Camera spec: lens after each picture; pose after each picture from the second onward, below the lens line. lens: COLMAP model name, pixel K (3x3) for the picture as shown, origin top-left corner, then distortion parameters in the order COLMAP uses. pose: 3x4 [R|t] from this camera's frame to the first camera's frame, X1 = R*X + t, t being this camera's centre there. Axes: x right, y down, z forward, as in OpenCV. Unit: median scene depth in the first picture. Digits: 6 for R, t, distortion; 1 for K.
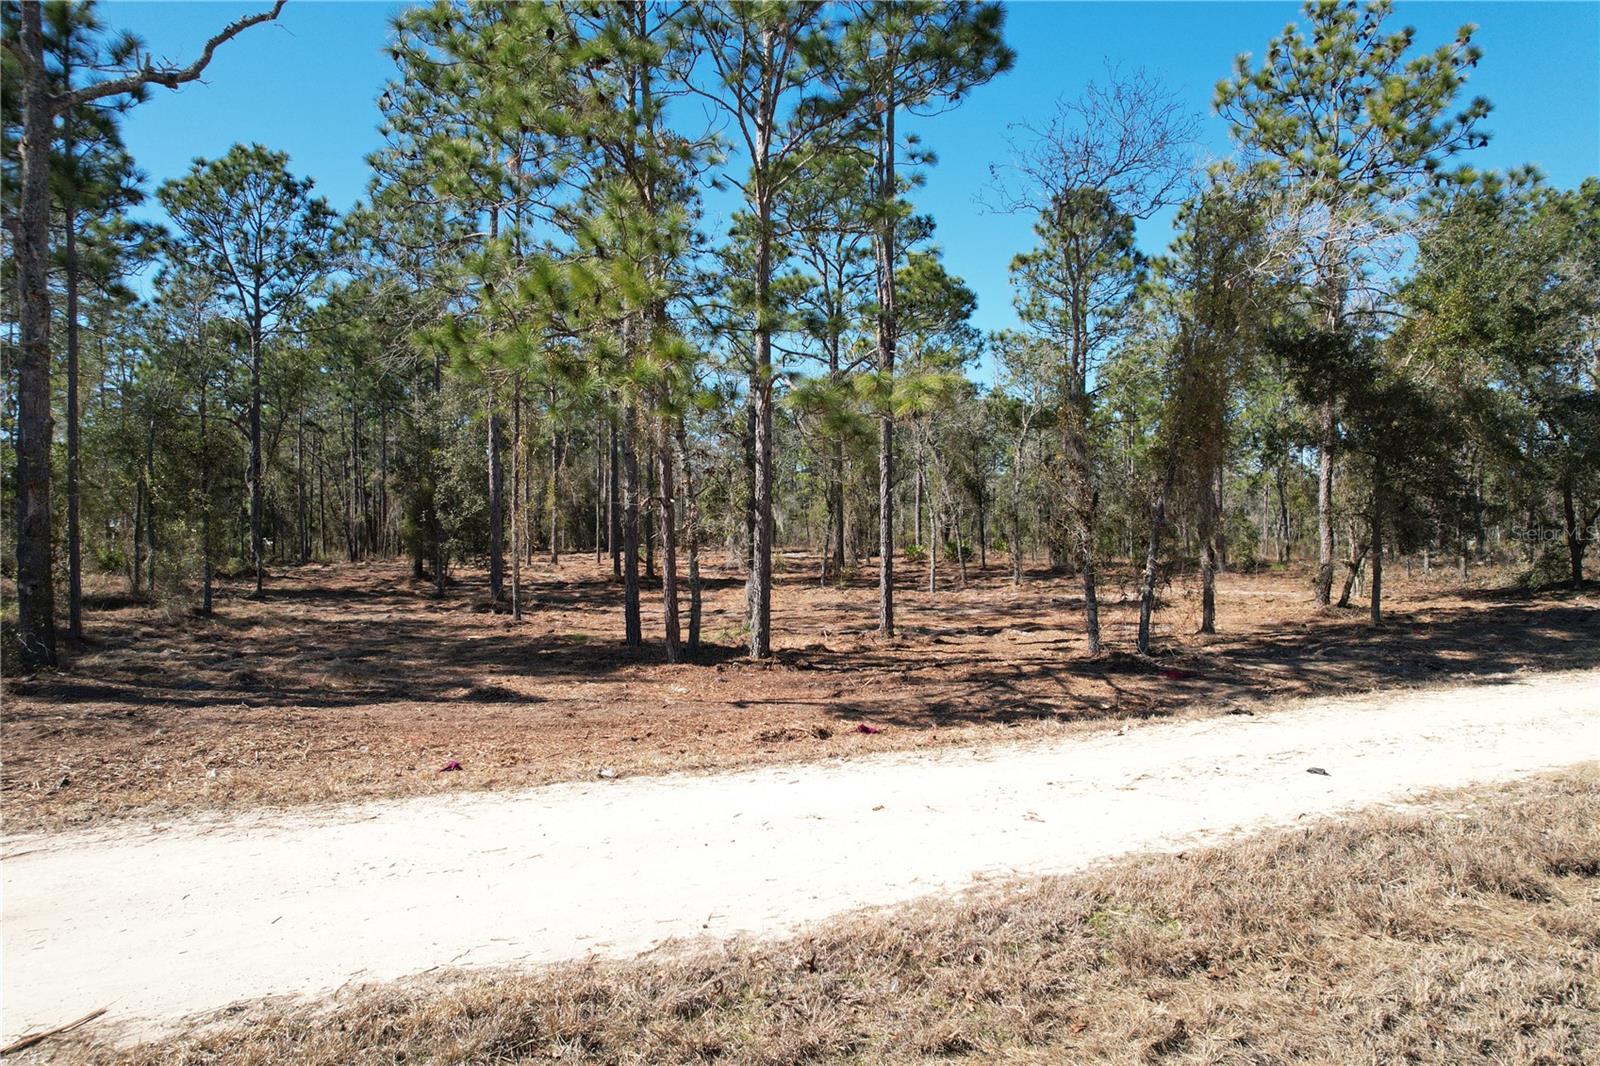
lens RADIAL K [[1020.4, 0, 802.8], [0, 1020.4, 551.7], [0, 0, 1]] dist [-0.085038, 0.081600]
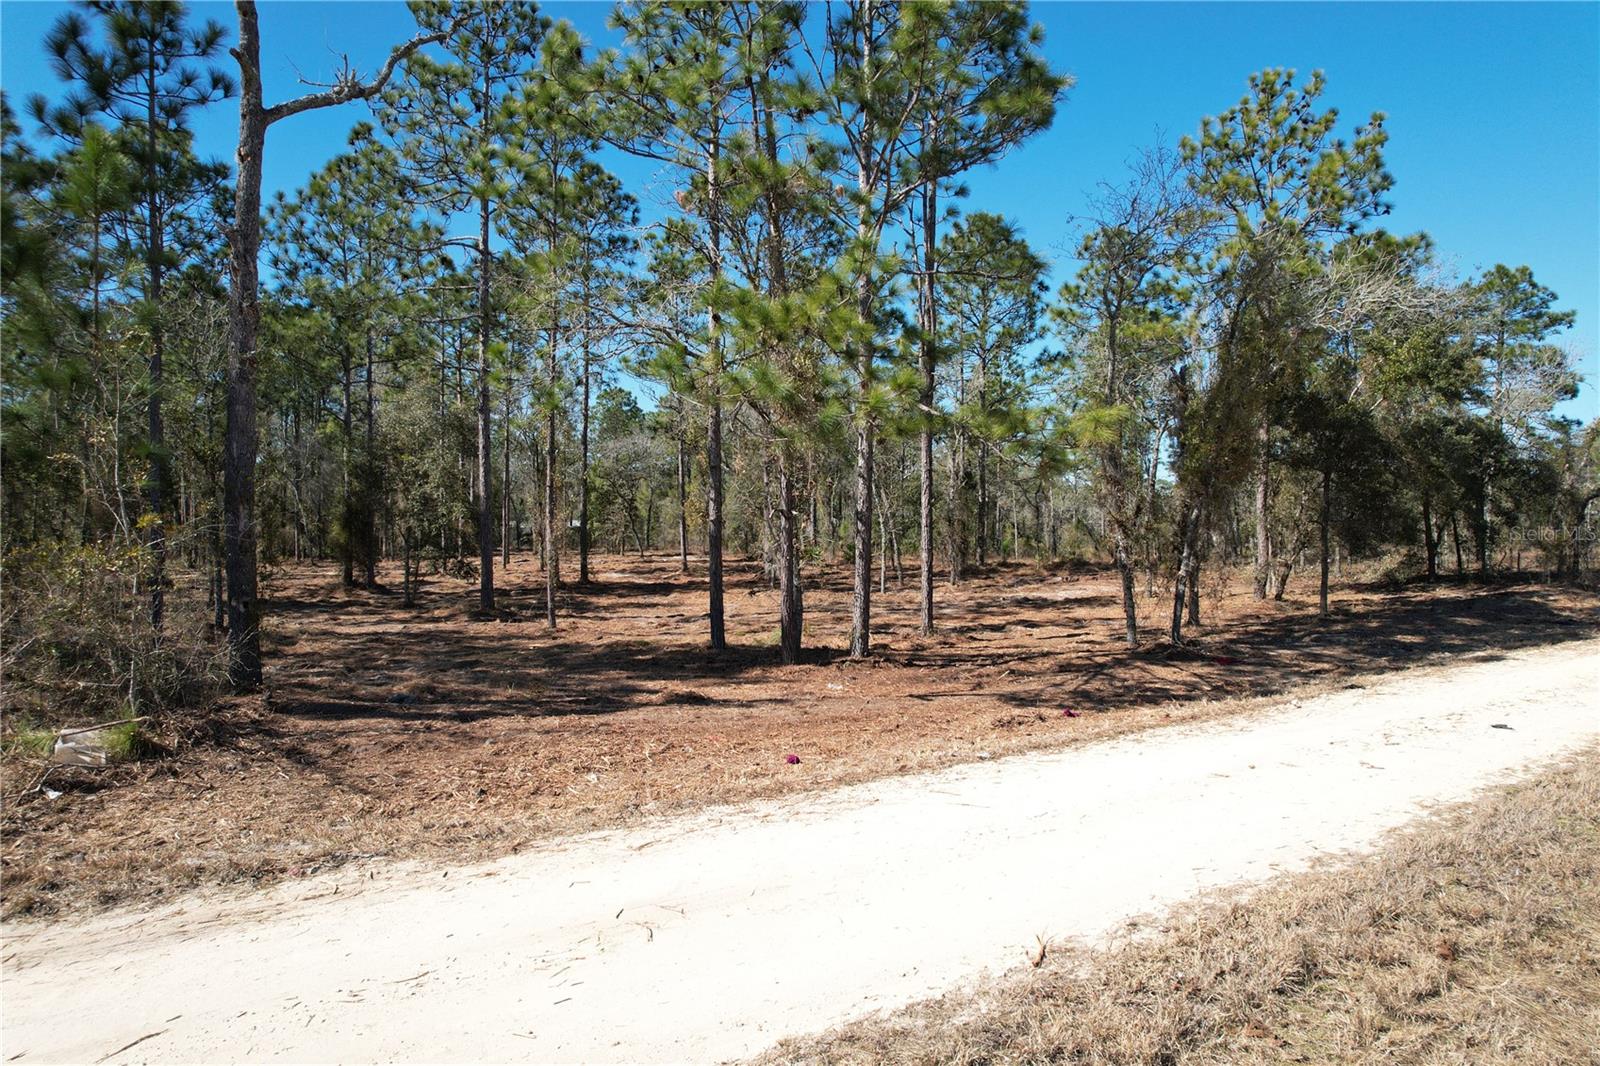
lens RADIAL K [[1020.4, 0, 802.8], [0, 1020.4, 551.7], [0, 0, 1]] dist [-0.085038, 0.081600]
pose [[0.981424, -0.007774, 0.191694, -0.275232], [0.007823, 0.999969, 0.000499, -0.007706], [-0.191692, 0.001010, 0.981455, -0.046569]]
